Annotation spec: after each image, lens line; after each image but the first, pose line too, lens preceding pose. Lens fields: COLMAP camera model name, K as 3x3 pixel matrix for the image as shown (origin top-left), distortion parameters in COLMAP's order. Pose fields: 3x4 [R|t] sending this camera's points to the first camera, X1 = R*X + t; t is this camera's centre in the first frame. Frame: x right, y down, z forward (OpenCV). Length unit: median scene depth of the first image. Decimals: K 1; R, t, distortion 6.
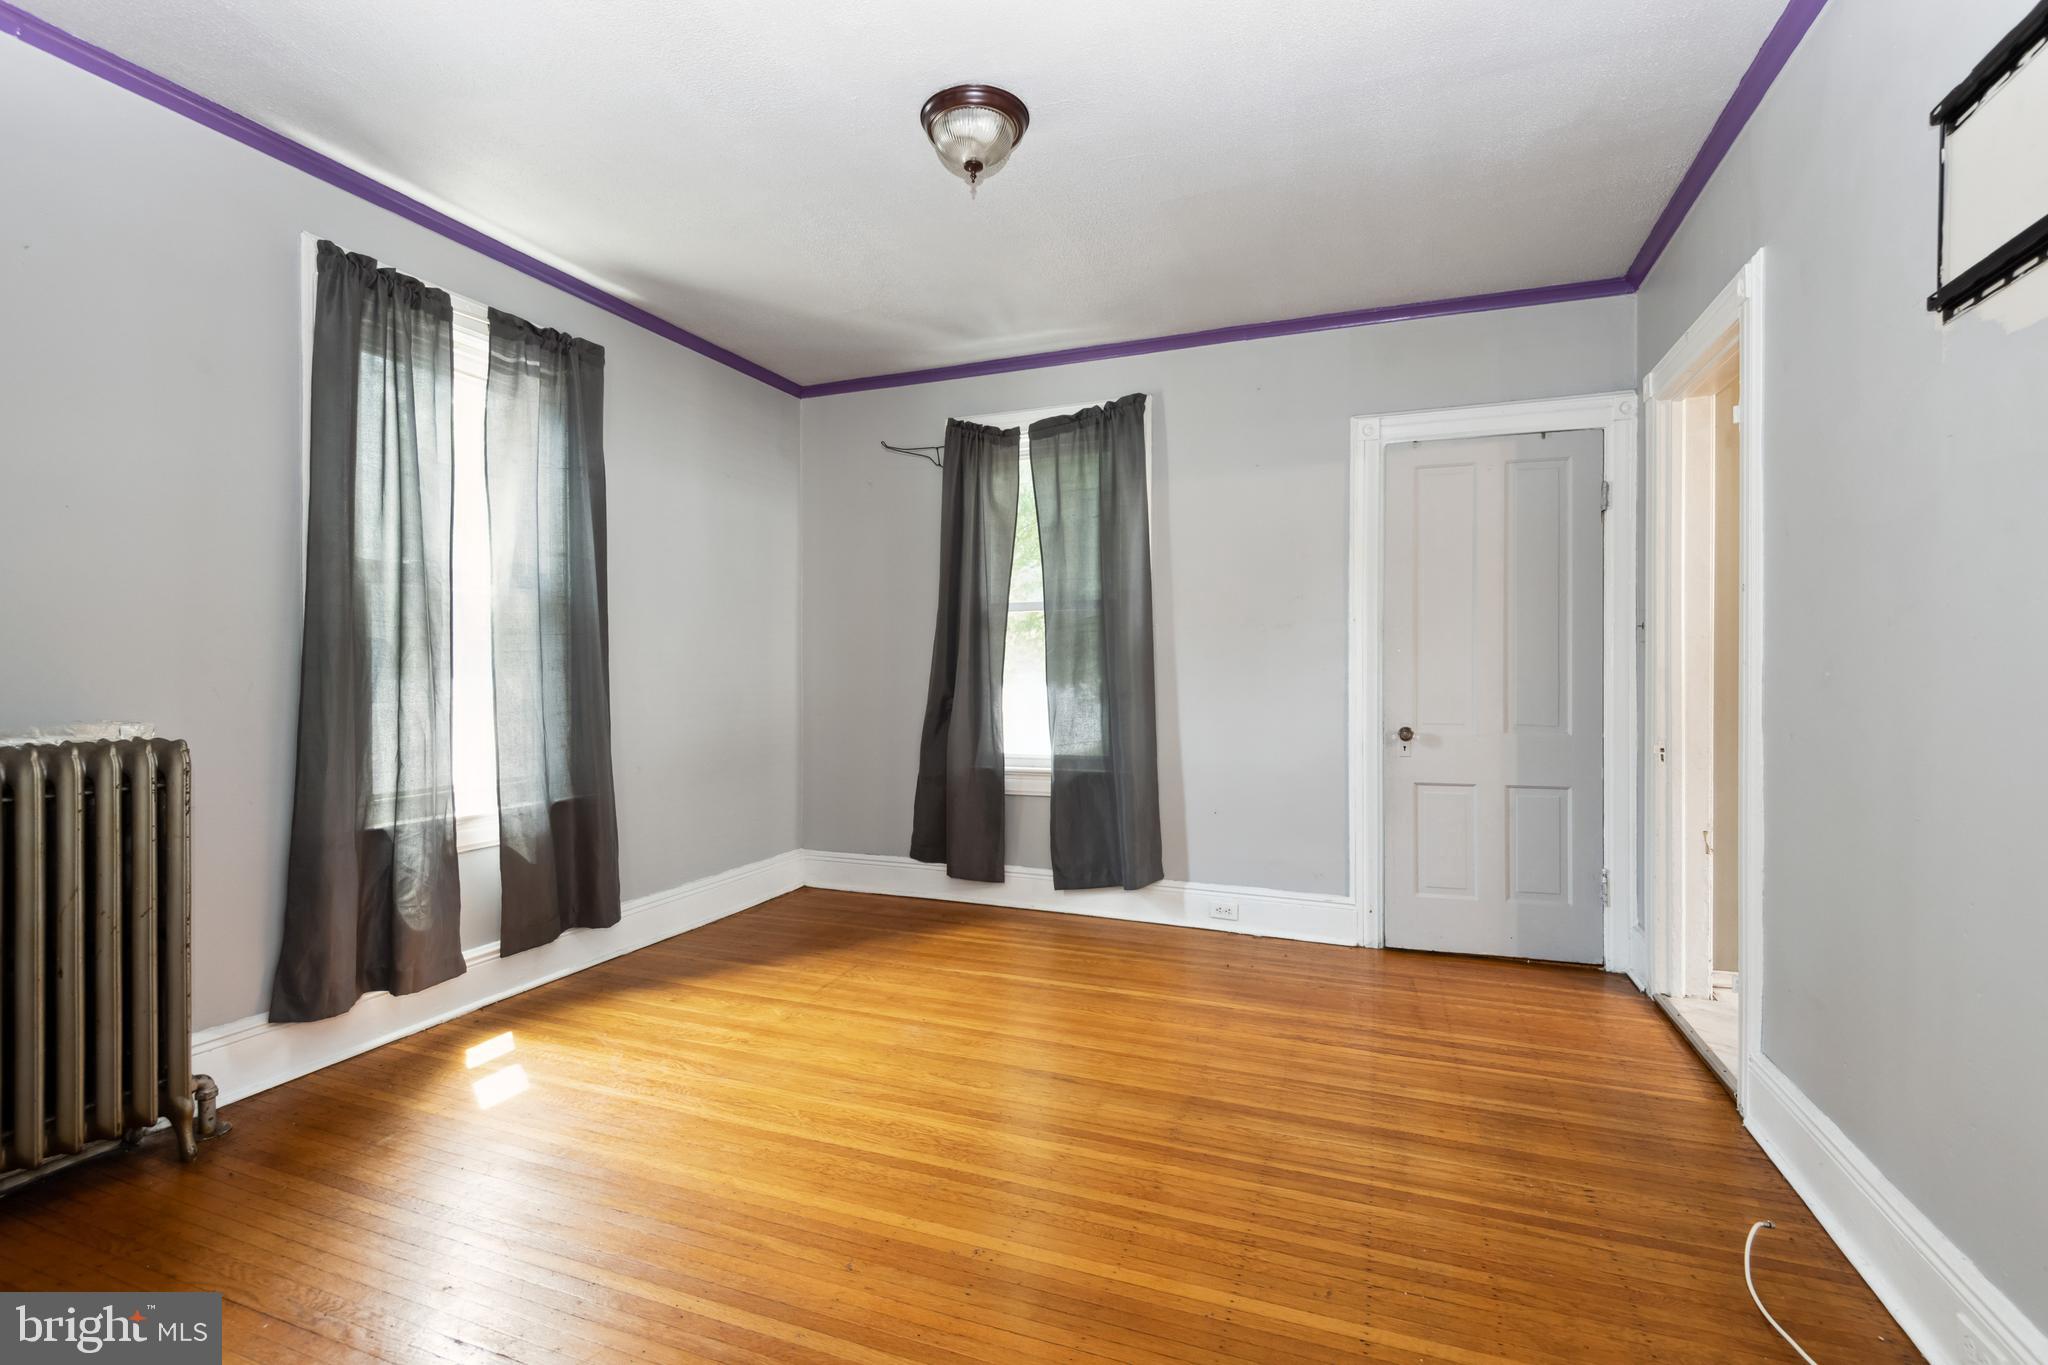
lens RADIAL K [[937.2, 0, 1024.9], [0, 937.2, 670.9], [0, 0, 1]] dist [0.009661, -0.002496]
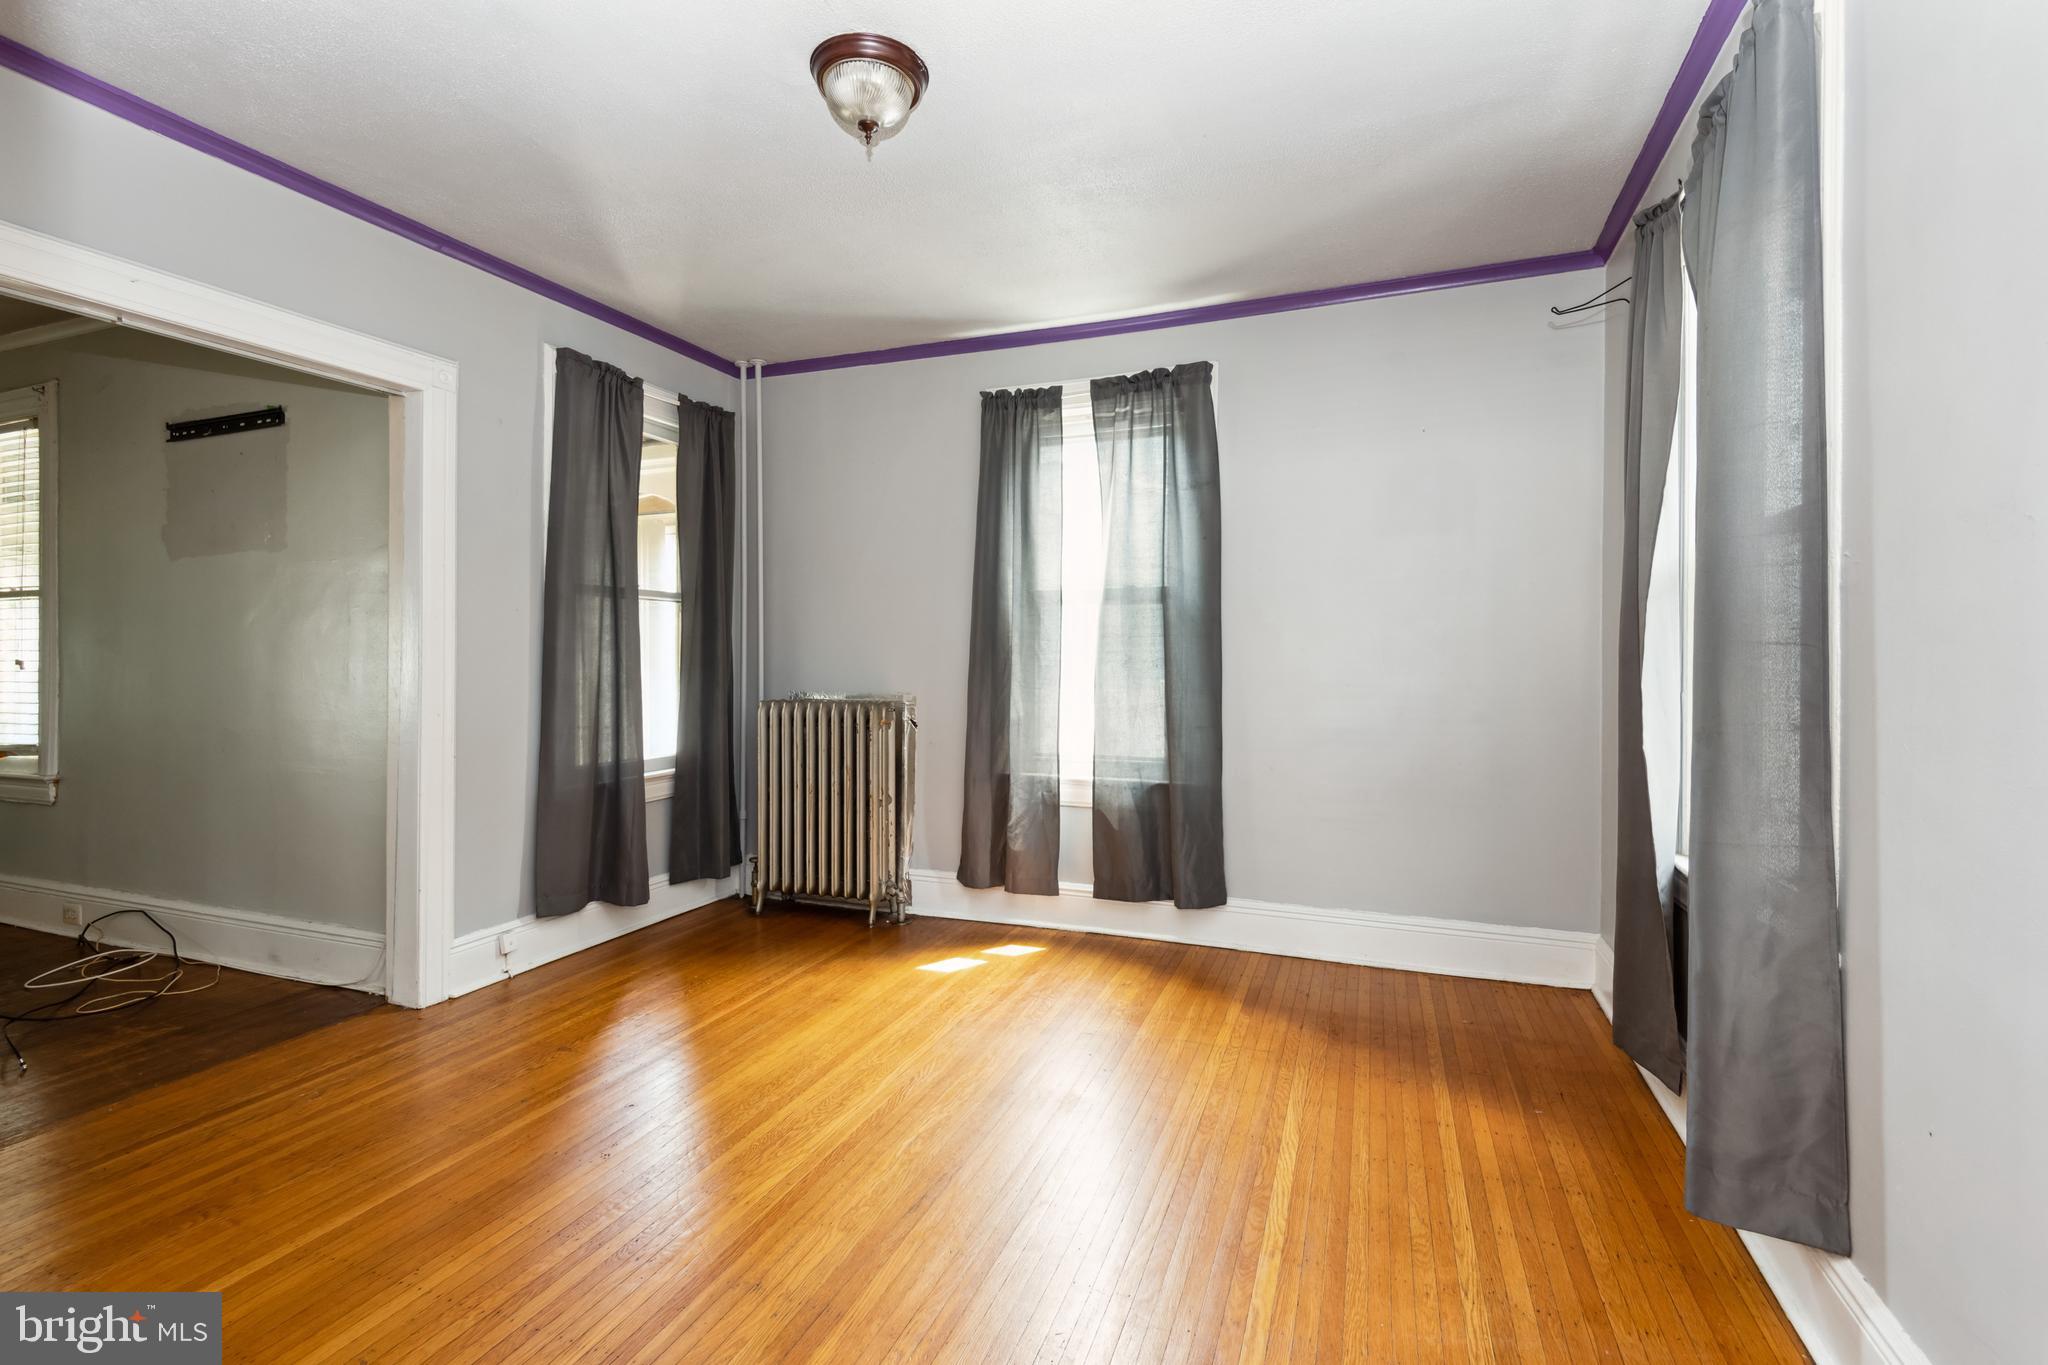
lens RADIAL K [[937.2, 0, 1026.1], [0, 937.2, 654.8], [0, 0, 1]] dist [0.009661, -0.002496]
pose [[0.007836, 0.002296, -0.999967, 0.697397], [-0.006312, 0.999978, 0.002246, -0.020072], [0.999949, 0.006294, 0.007850, 0.912990]]
